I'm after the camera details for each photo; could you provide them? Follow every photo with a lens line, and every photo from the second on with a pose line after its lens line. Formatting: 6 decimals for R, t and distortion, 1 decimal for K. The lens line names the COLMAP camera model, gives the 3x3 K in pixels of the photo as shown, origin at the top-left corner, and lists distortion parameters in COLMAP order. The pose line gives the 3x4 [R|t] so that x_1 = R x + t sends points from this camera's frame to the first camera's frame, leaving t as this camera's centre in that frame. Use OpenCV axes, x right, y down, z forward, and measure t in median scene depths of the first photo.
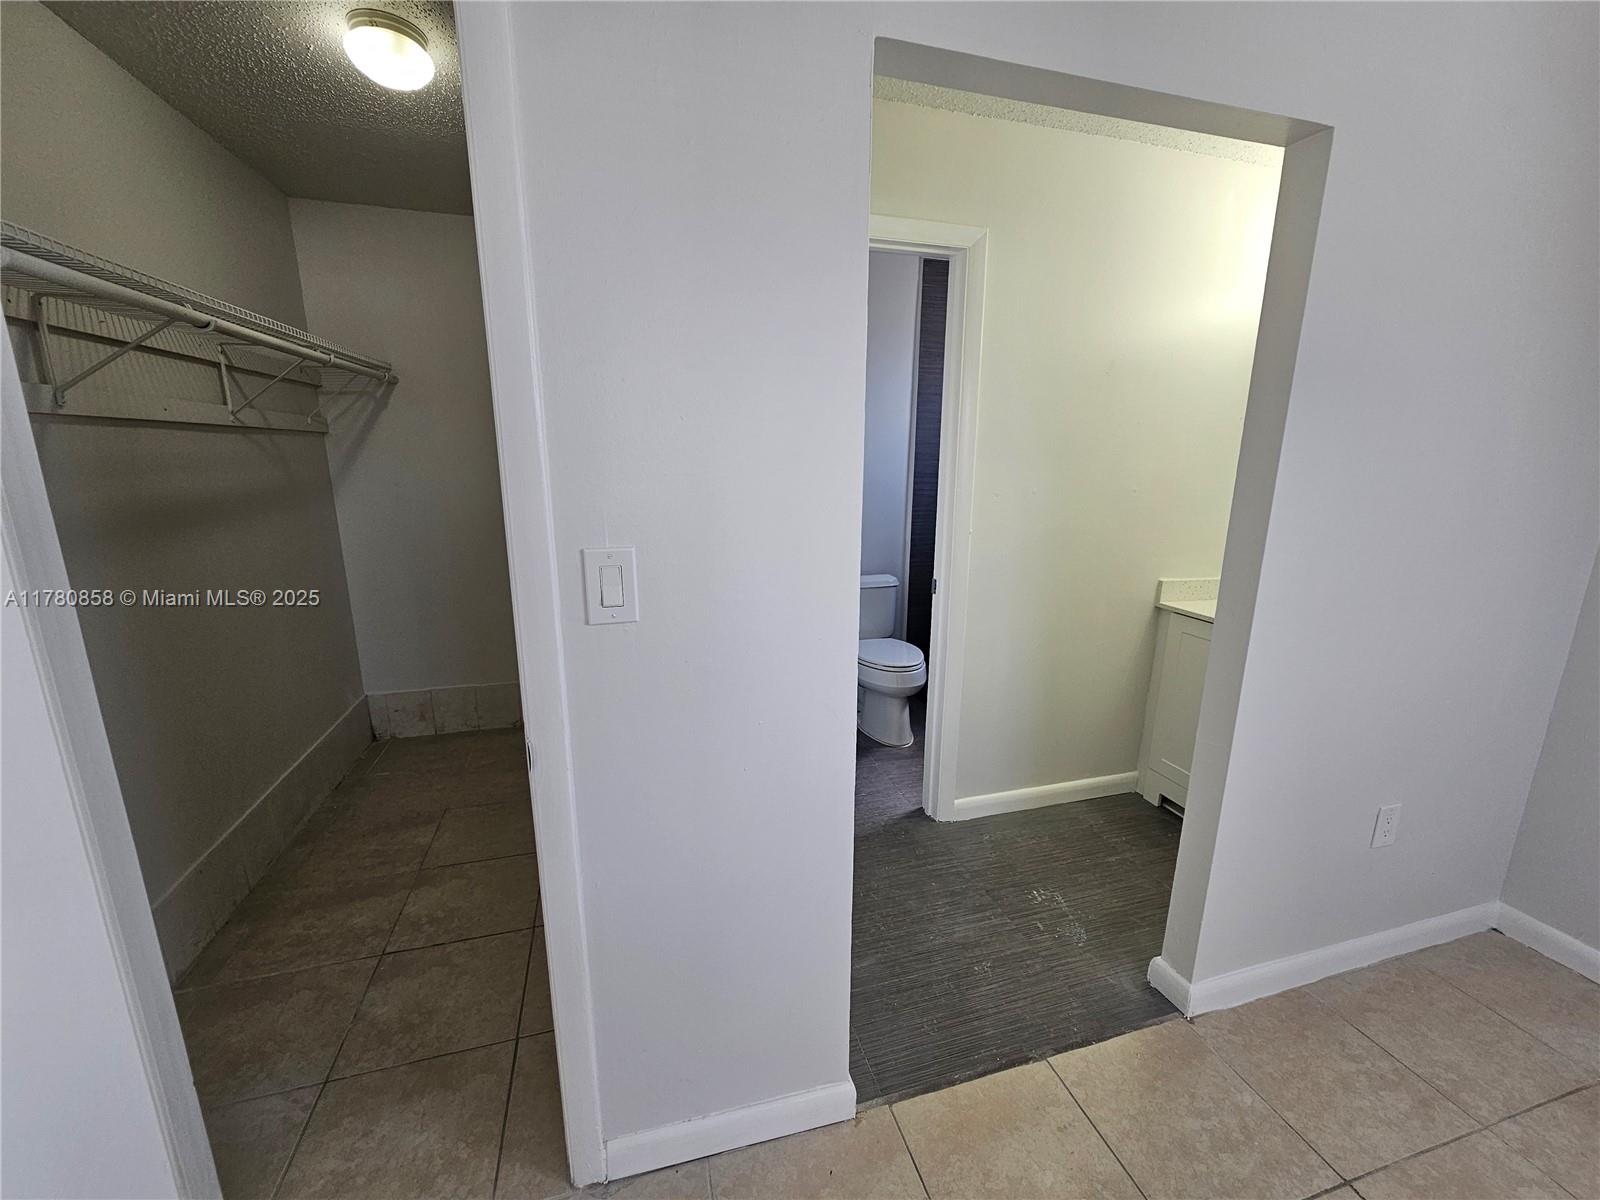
lens RADIAL K [[651.8, 0, 797.2], [0, 651.8, 599.9], [0, 0, 1]] dist [-0.001426, 0.000450]
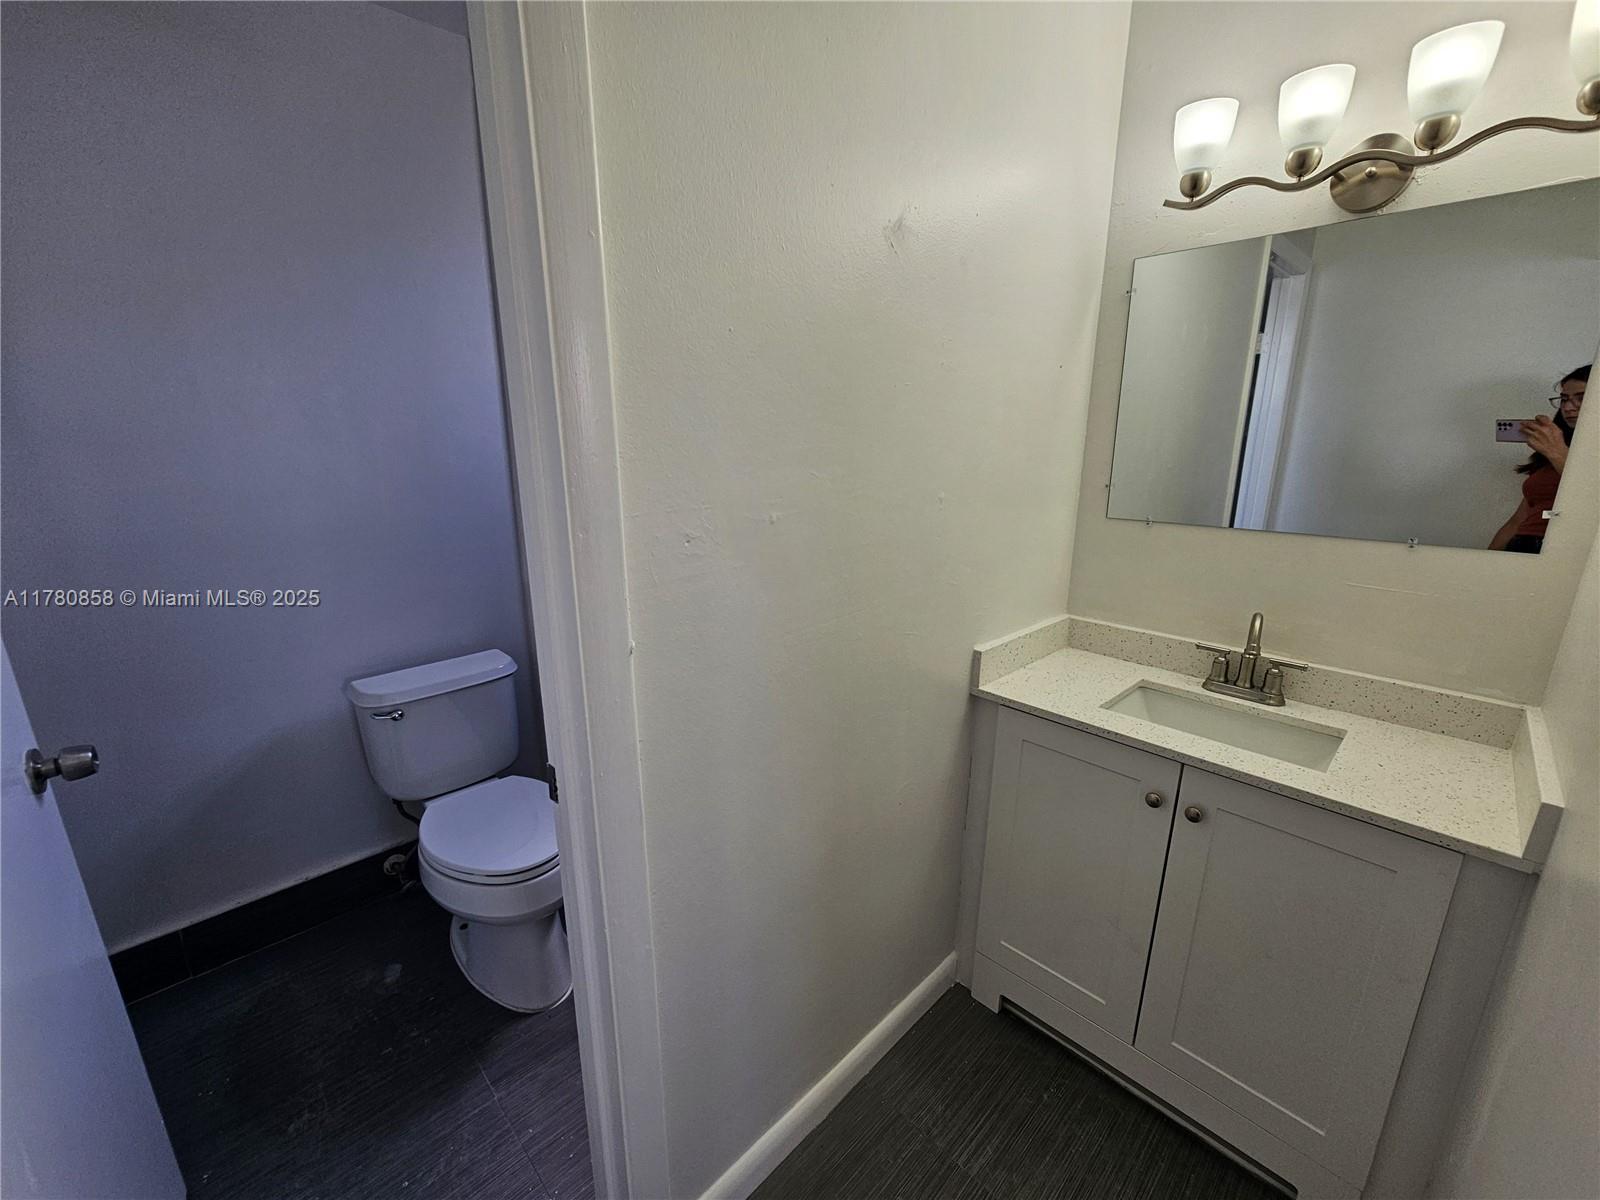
lens RADIAL K [[651.8, 0, 800.0], [0, 651.8, 597.1], [0, 0, 1]] dist [-0.001426, 0.000450]
pose [[0.874706, -0.129717, 0.466971, 0.164940], [0.113841, 0.991550, 0.062195, -0.129607], [-0.471093, -0.001242, 0.882082, 0.575862]]
